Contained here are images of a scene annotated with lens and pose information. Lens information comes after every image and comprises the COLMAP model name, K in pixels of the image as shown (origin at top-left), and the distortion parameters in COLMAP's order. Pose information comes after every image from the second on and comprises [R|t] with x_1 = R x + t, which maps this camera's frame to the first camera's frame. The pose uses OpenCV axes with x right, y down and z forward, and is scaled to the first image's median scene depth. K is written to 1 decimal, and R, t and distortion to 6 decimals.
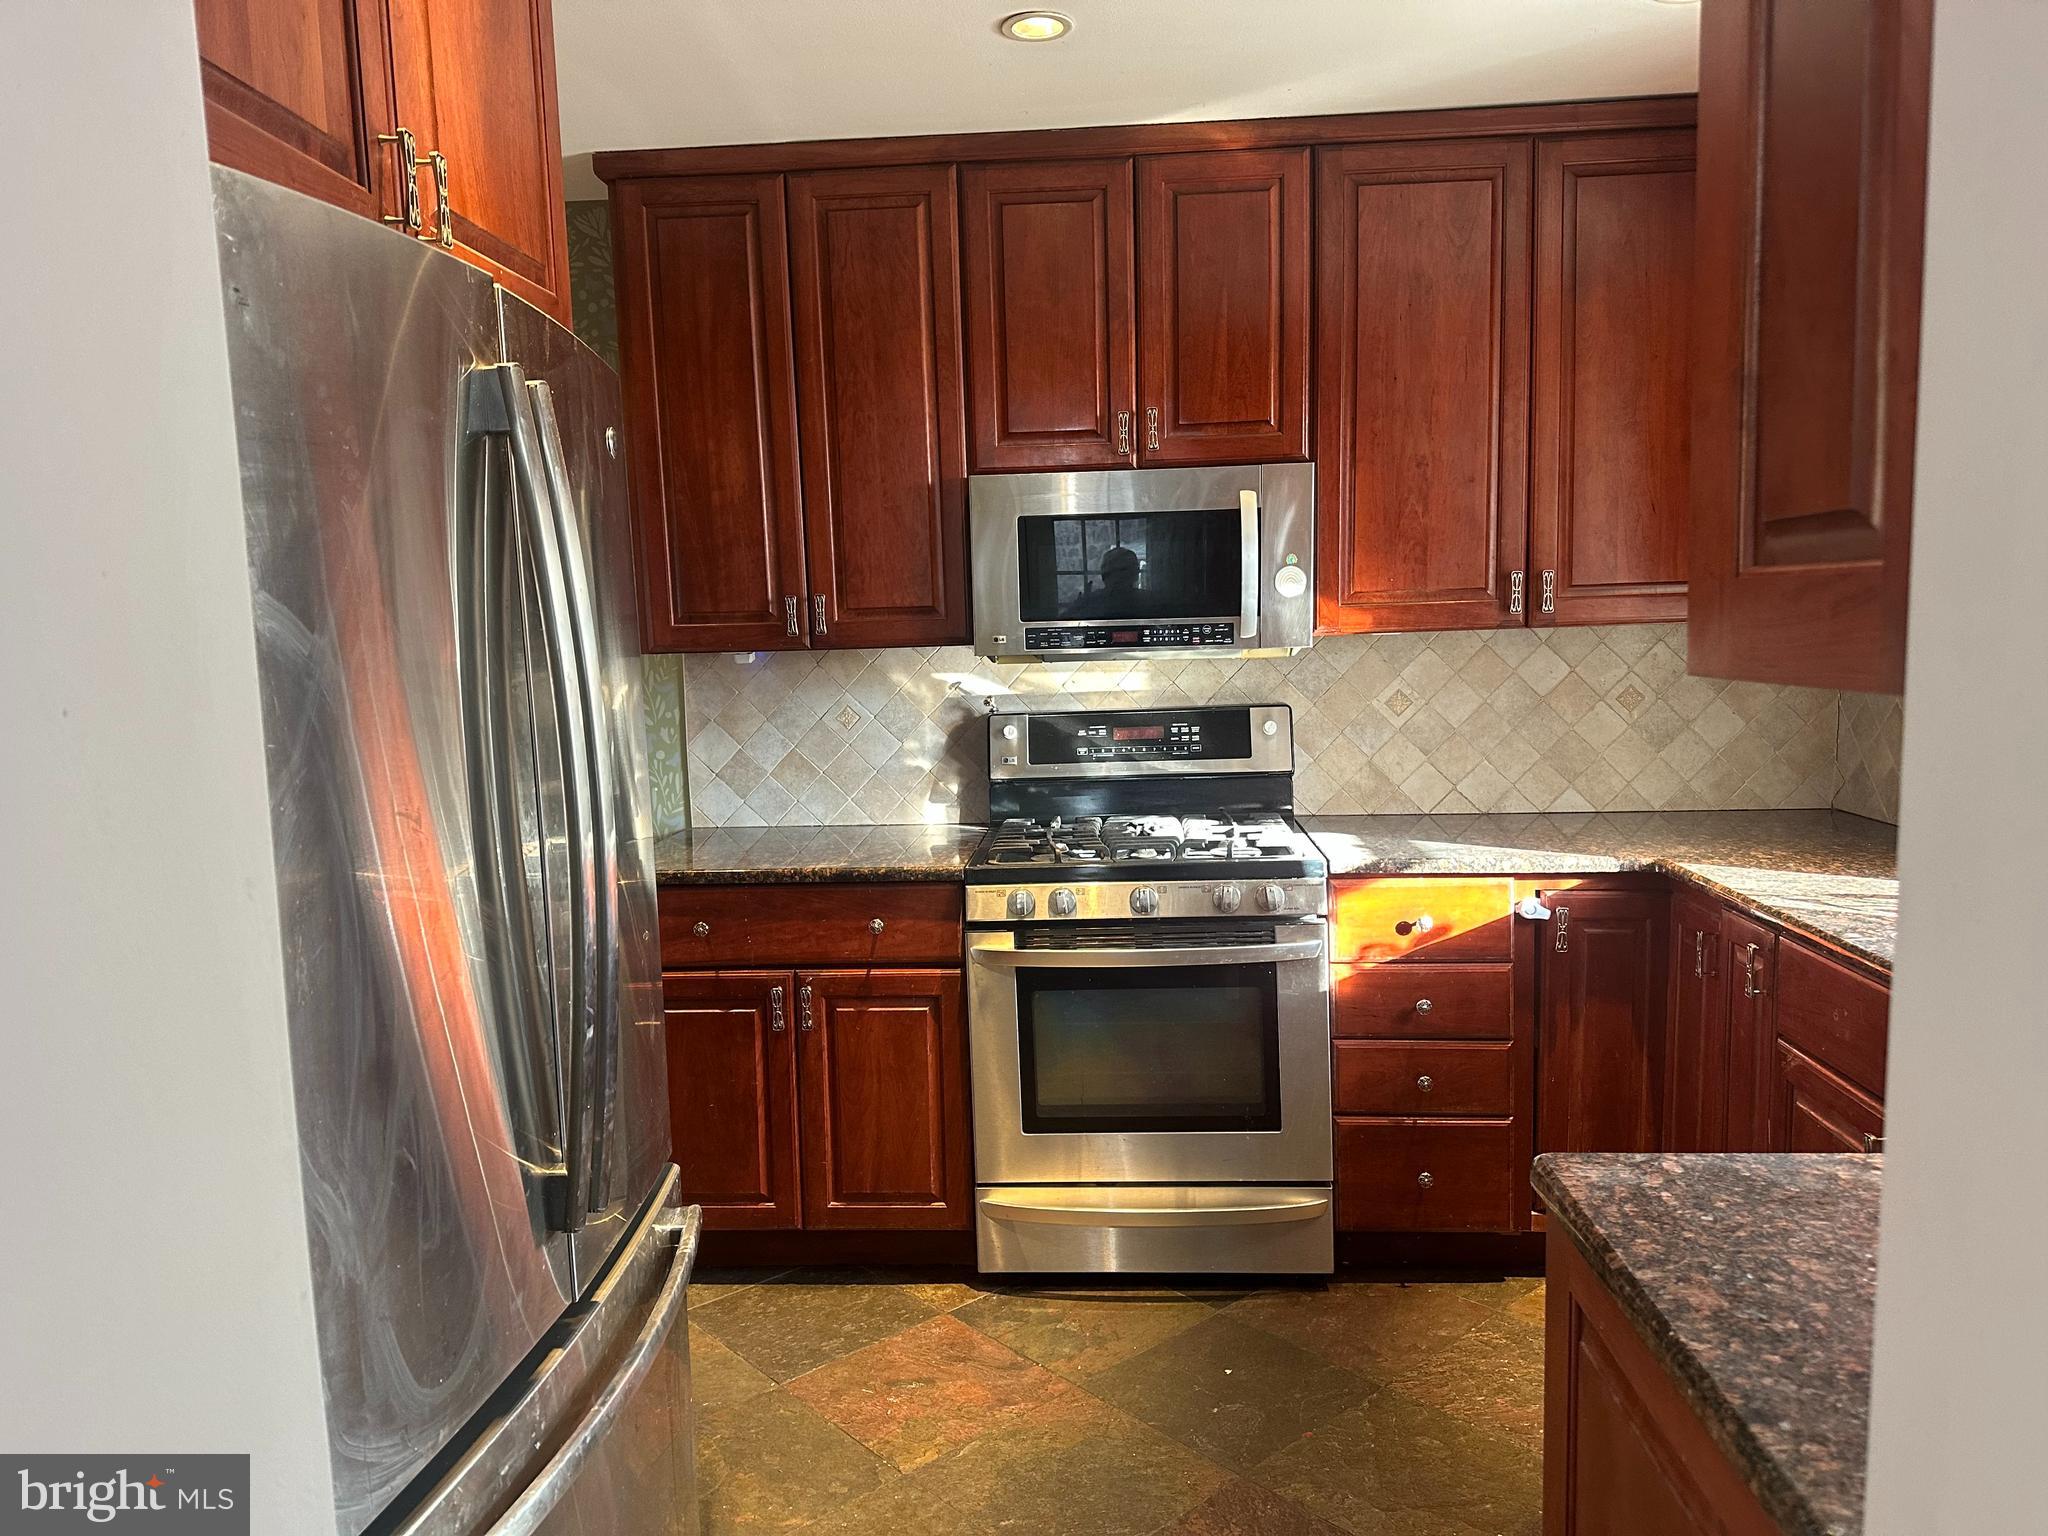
lens RADIAL K [[1420.4, 0, 1012.0], [0, 1420.4, 767.6], [0, 0, 1]] dist [0.045884, -0.055963]
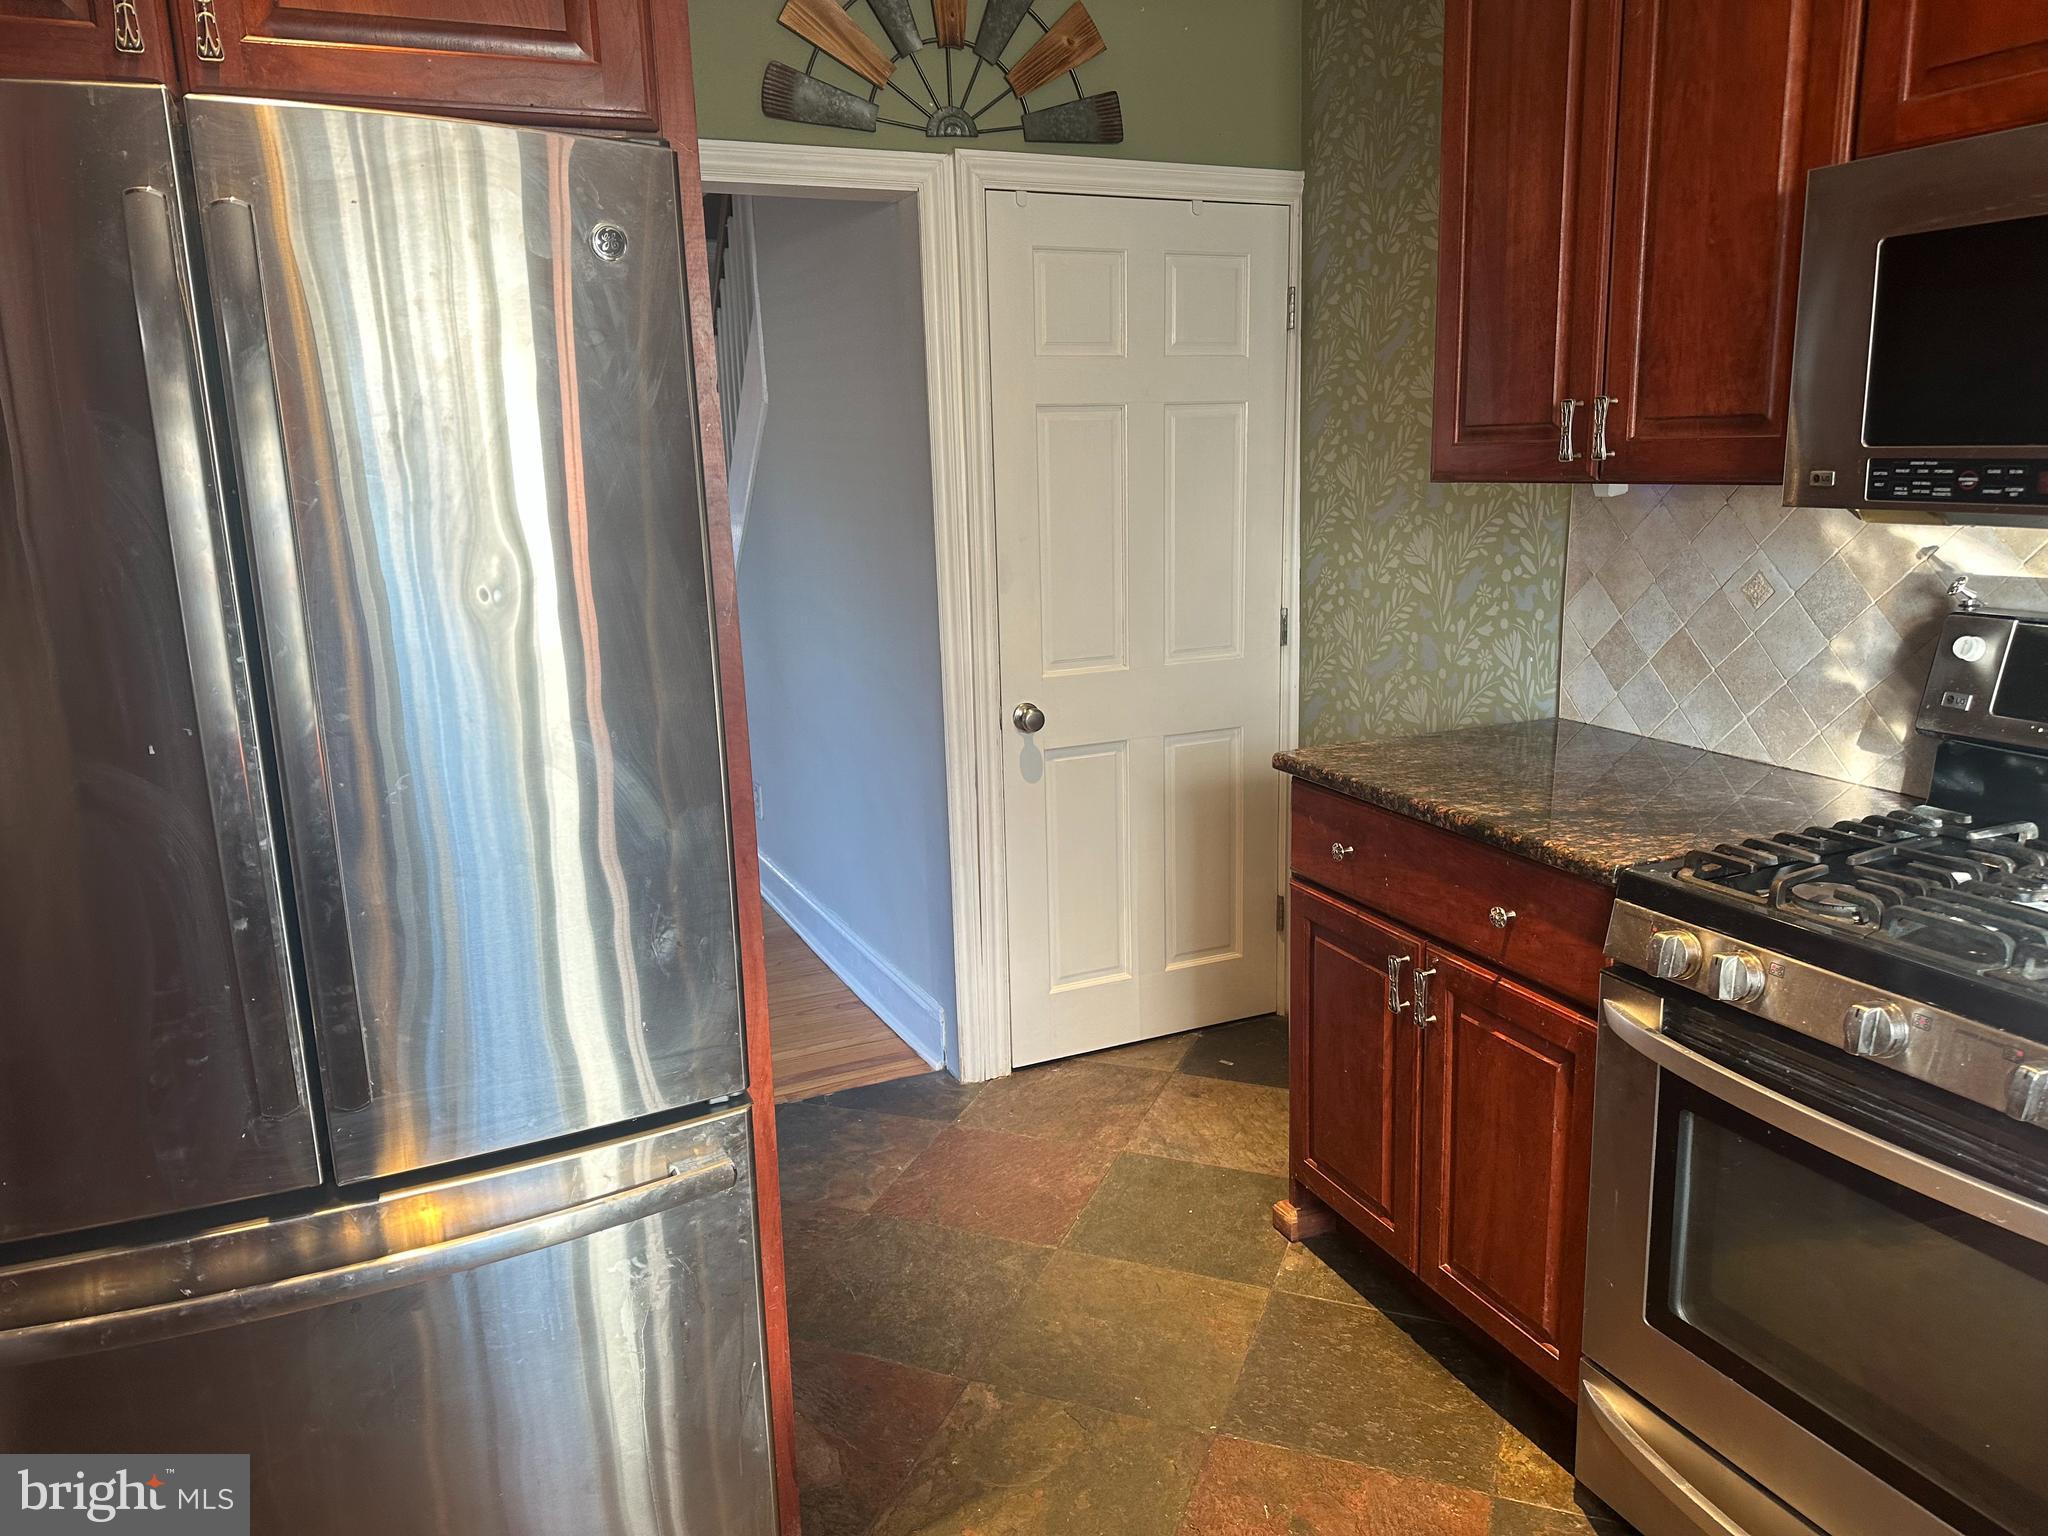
lens RADIAL K [[1420.4, 0, 1011.0], [0, 1420.4, 767.7], [0, 0, 1]] dist [0.045884, -0.055963]
pose [[0.455465, 0.207984, -0.865618, 0.303659], [-0.073616, 0.977796, 0.196203, -0.058929], [0.887205, -0.025640, 0.460663, 0.413568]]
